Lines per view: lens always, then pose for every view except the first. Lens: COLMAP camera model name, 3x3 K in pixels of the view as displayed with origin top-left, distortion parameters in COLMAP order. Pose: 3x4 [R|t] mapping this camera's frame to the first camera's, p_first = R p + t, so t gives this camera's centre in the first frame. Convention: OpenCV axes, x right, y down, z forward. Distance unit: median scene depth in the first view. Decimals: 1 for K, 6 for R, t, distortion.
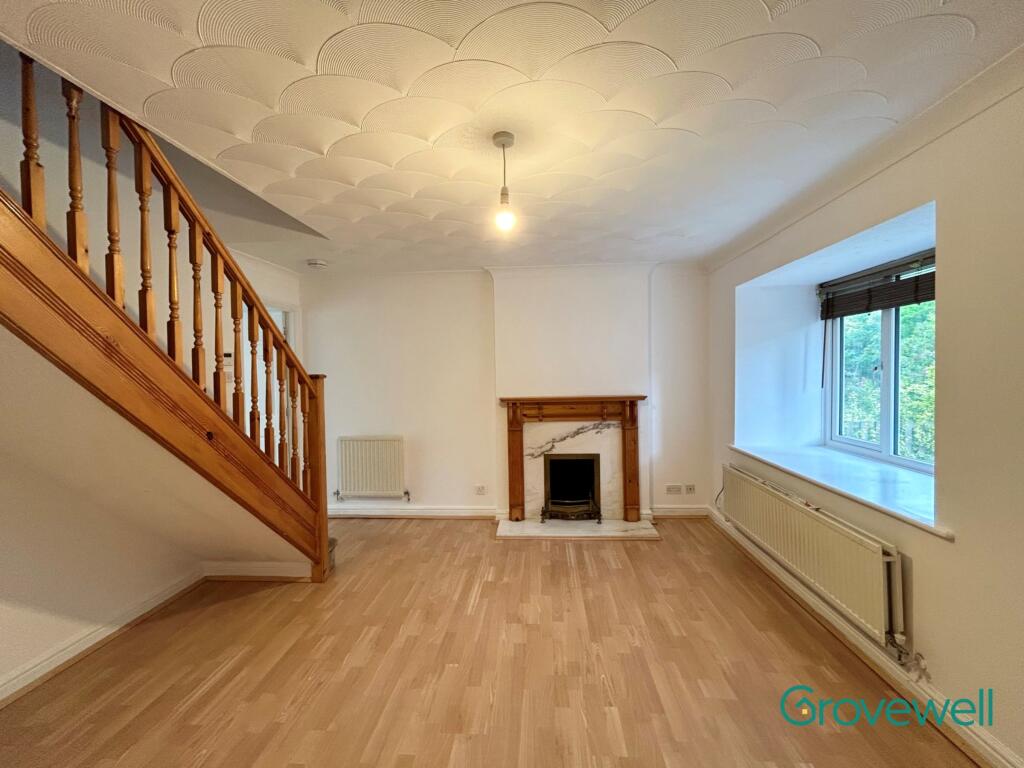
lens RADIAL K [[415.4, 0, 511.3], [0, 415.4, 381.9], [0, 0, 1]] dist [0.000774, -0.001480]
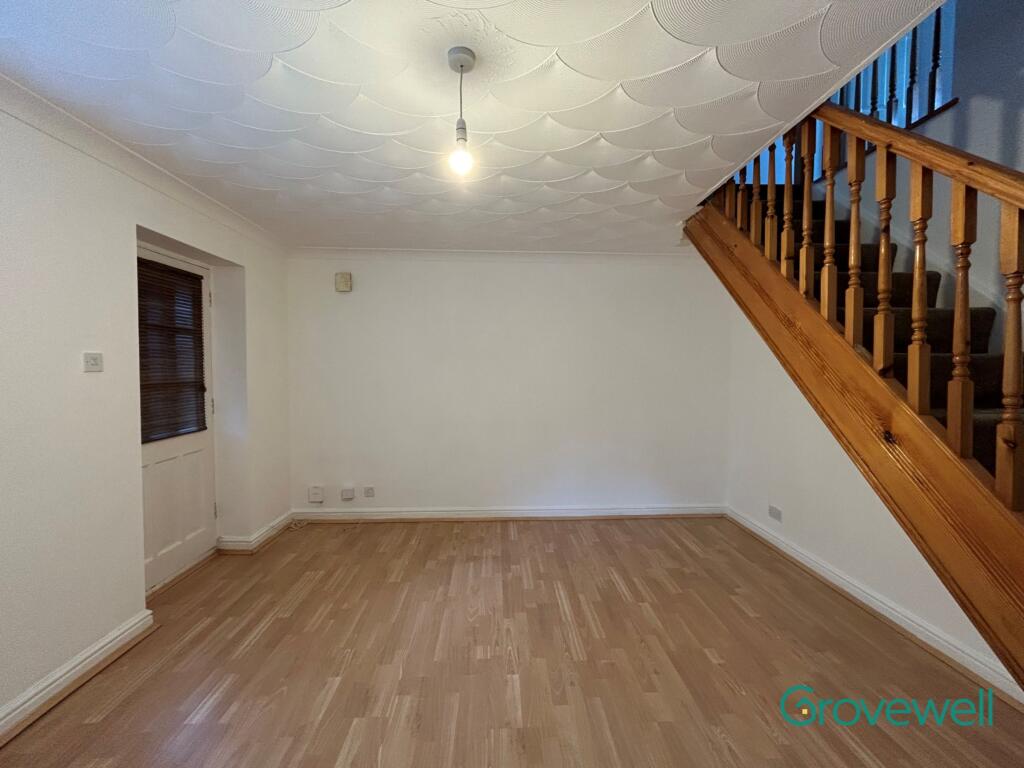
lens RADIAL K [[415.4, 0, 510.5], [0, 415.4, 386.1], [0, 0, 1]] dist [0.000774, -0.001480]
pose [[-0.993879, 0.021099, -0.108442, -0.007732], [0.013357, 0.997342, 0.071628, -0.007264], [0.109665, 0.069741, -0.991519, 0.838382]]
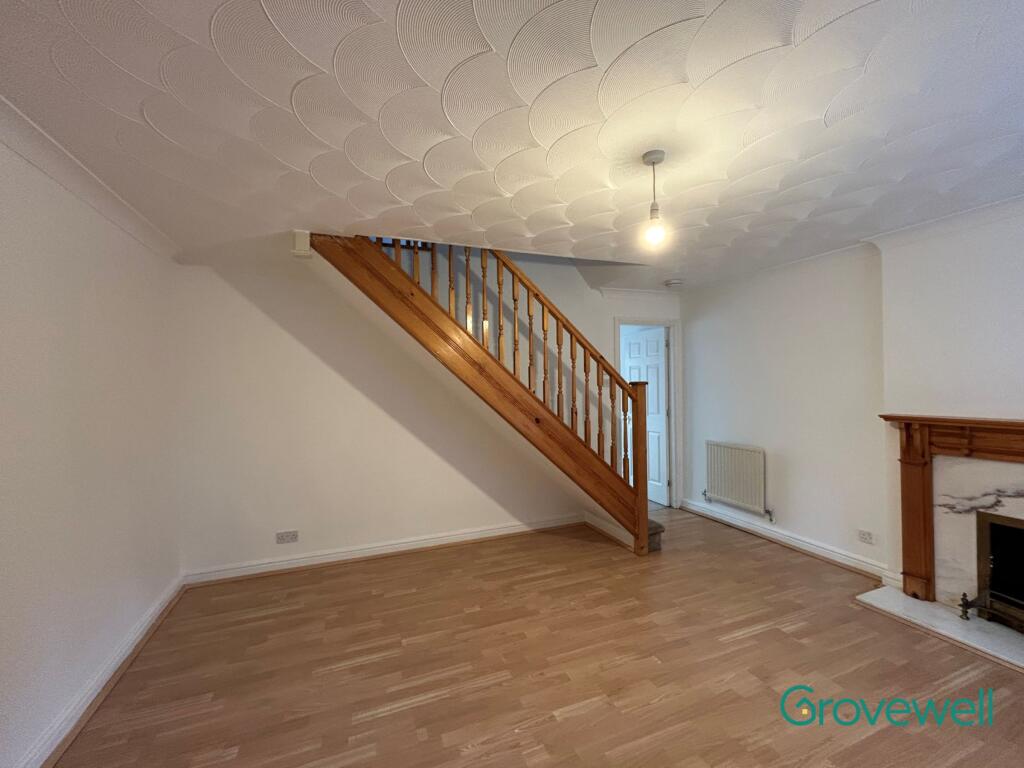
lens RADIAL K [[415.4, 0, 510.7], [0, 415.4, 383.9], [0, 0, 1]] dist [0.000774, -0.001480]
pose [[0.430914, 0.011282, -0.902323, 0.348591], [-0.012959, 0.999896, 0.006313, -0.010636], [0.902300, 0.008973, 0.431015, 0.111045]]
